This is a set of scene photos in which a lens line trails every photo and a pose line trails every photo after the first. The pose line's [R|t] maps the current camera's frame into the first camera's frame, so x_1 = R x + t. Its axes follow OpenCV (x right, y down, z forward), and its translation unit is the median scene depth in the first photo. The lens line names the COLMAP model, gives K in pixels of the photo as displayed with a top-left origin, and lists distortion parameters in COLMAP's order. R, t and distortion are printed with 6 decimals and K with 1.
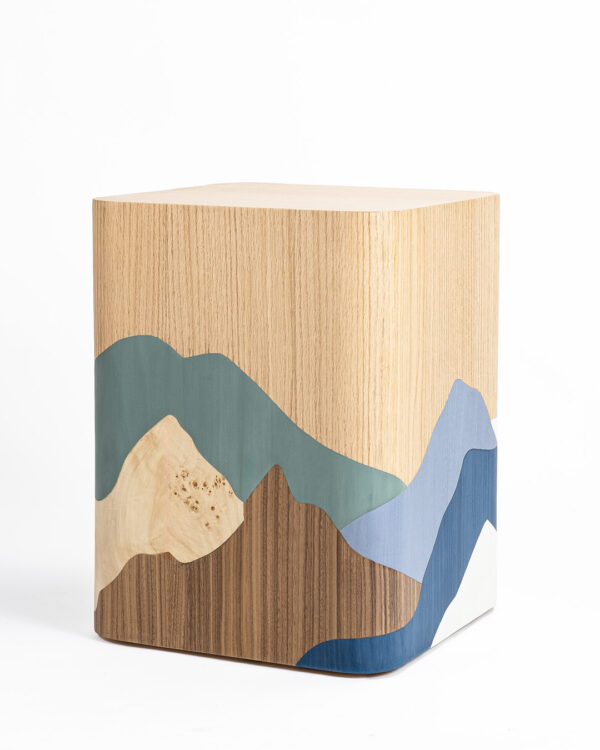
lens RADIAL K [[2209.1, 0, 273.4], [0, 2209.1, 371.7], [0, 0, 1]] dist [0.204148, 0.000000]
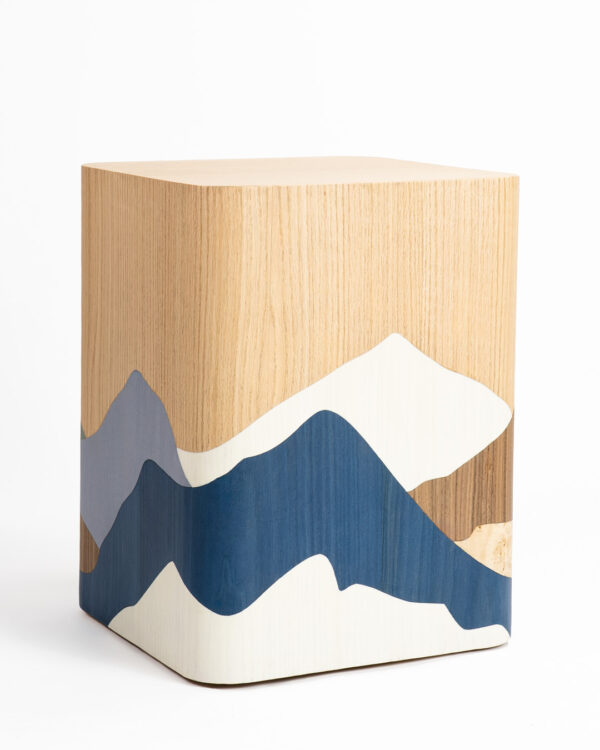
lens RADIAL K [[2209.1, 0, 348.7], [0, 2209.1, 347.5], [0, 0, 1]] dist [0.204148, 0.000000]
pose [[-0.588604, 0.108537, -0.801103, 0.800955], [-0.132619, 0.964558, 0.228123, -0.236873], [0.797470, 0.240515, -0.553348, 1.646344]]
